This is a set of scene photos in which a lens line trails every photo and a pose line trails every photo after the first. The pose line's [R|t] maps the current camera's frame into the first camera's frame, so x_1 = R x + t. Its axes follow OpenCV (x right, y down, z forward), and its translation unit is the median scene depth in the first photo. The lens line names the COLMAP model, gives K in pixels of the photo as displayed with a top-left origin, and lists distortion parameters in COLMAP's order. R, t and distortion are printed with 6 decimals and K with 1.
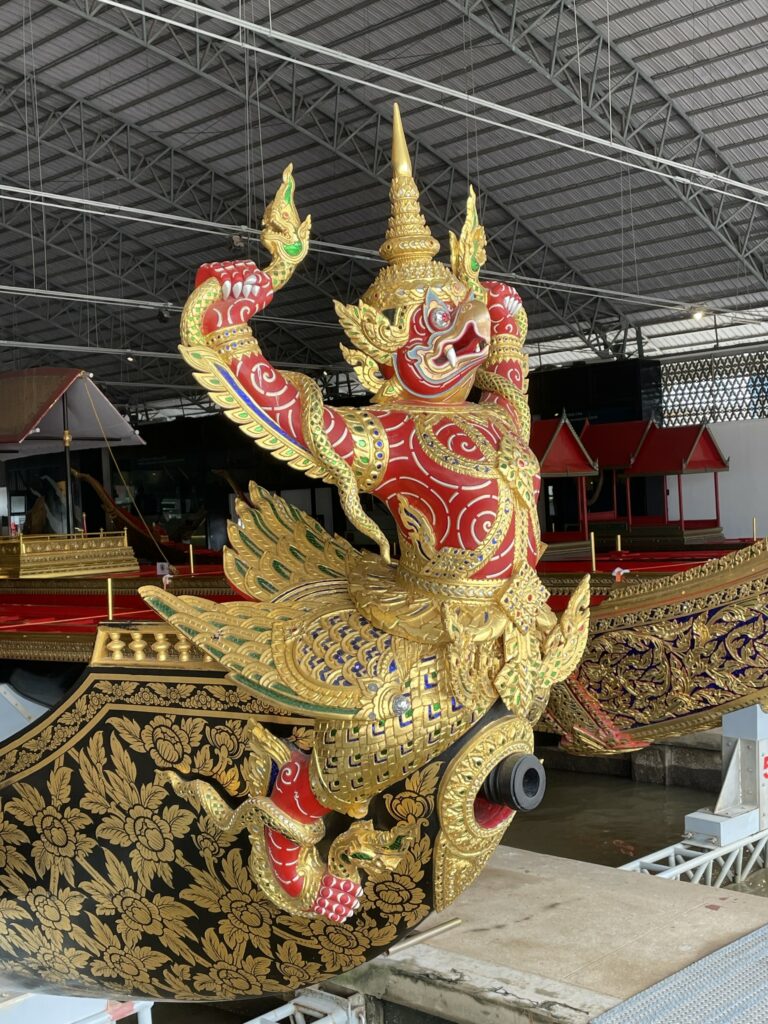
lens RADIAL K [[1286.4, 0, 393.1], [0, 1286.4, 507.3], [0, 0, 1]] dist [0.064981, 0.000000]
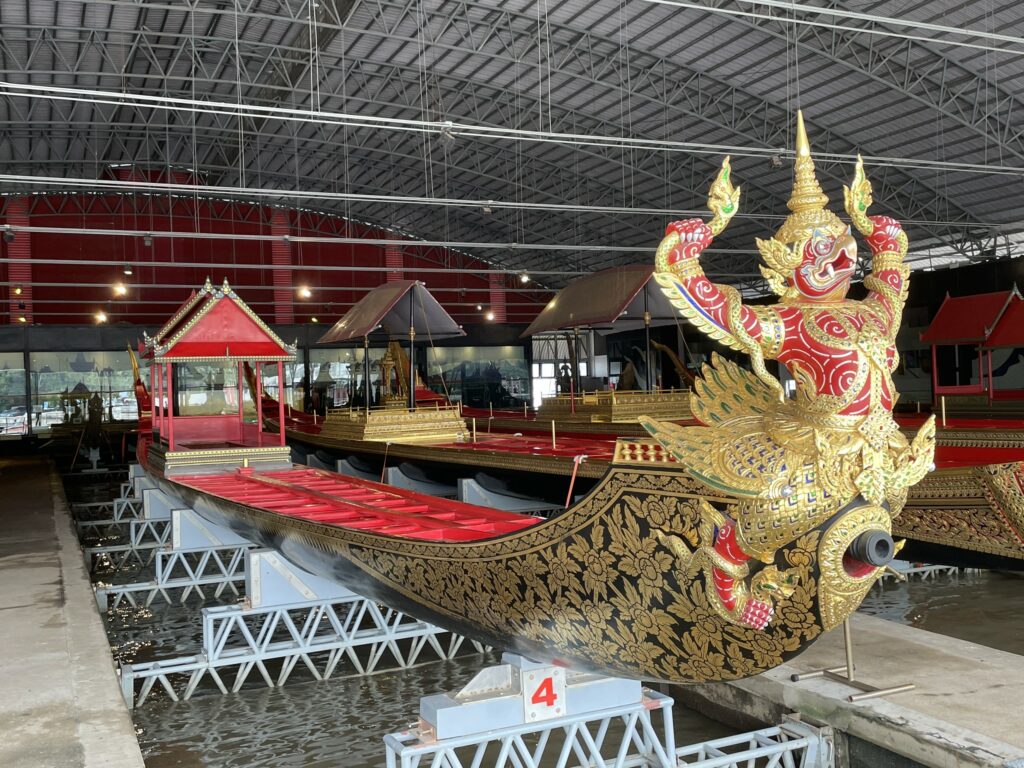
lens RADIAL K [[1024.2, 0, 494.2], [0, 1024.2, 388.8], [0, 0, 1]] dist [0.084402, 0.000000]
pose [[0.920162, 0.014118, -0.391284, 0.139534], [-0.007291, 0.999794, 0.018927, 0.003285], [0.391471, -0.014563, 0.920075, -0.266347]]
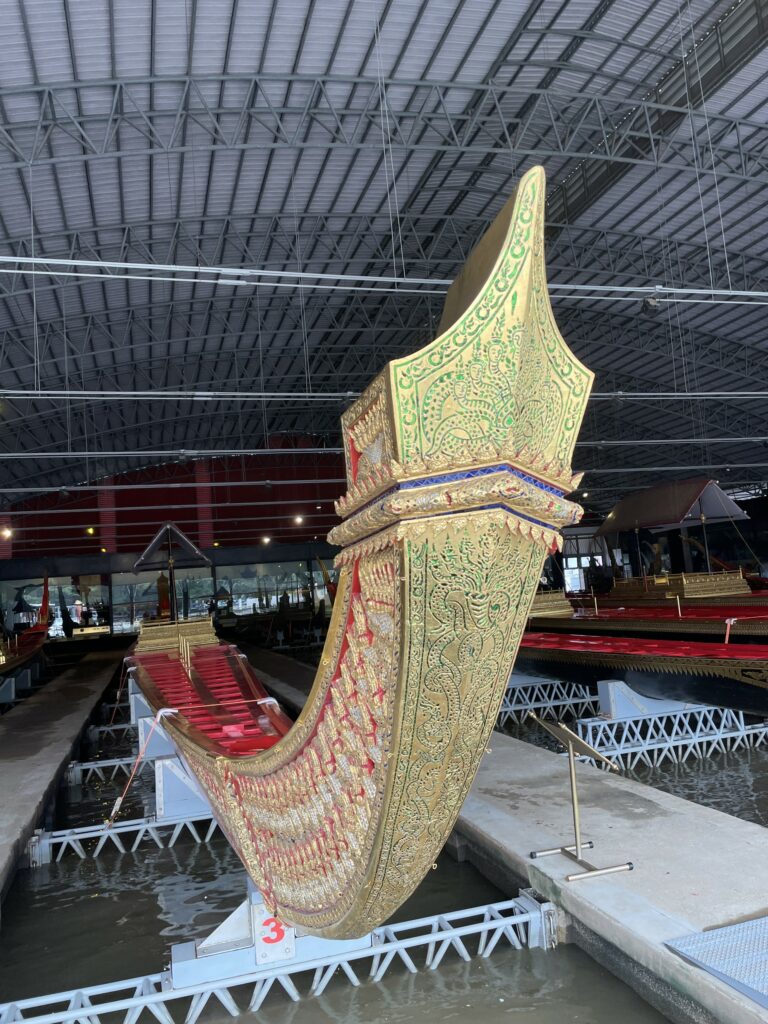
lens RADIAL K [[782.4, 0, 378.1], [0, 782.4, 507.4], [0, 0, 1]] dist [0.081710, -0.099335]
pose [[0.858266, -0.073768, -0.507876, -0.694298], [0.038839, 0.996114, -0.079050, 0.001753], [0.511734, 0.048121, 0.857795, -1.336875]]
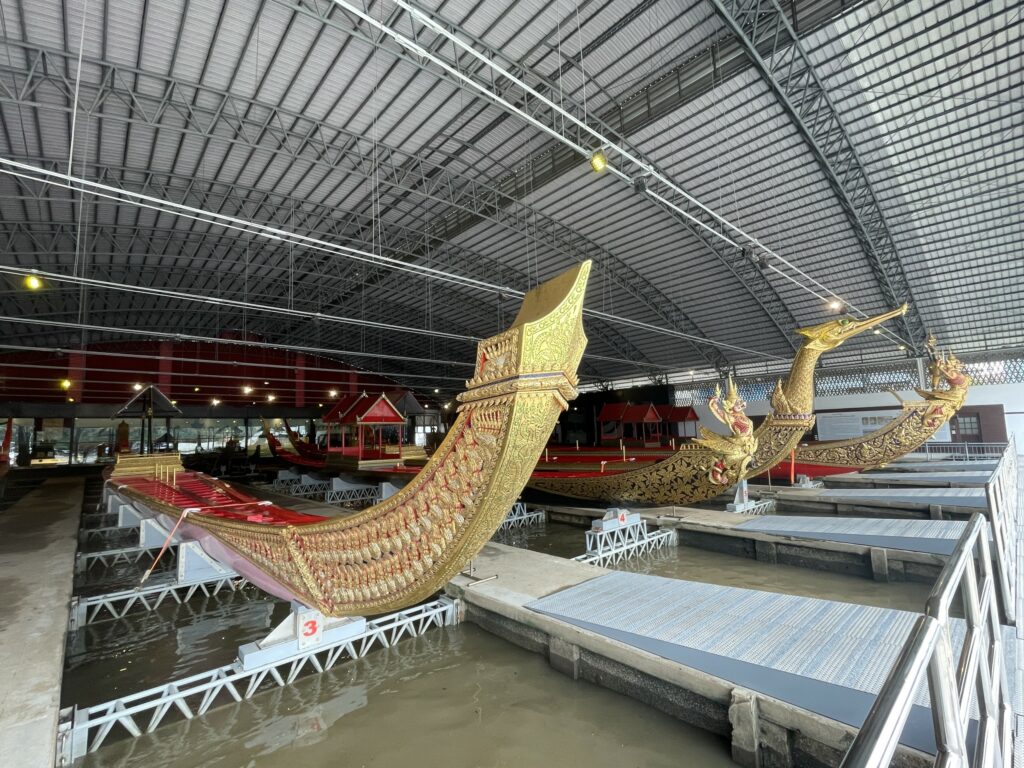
lens RADIAL K [[466.4, 0, 514.1], [0, 466.4, 379.3], [0, 0, 1]] dist [-0.003649, 0.000497]
pose [[0.996414, 0.005455, -0.084434, -0.931203], [-0.014856, 0.993696, -0.111116, 0.037073], [0.083295, 0.111972, 0.990214, -1.652241]]
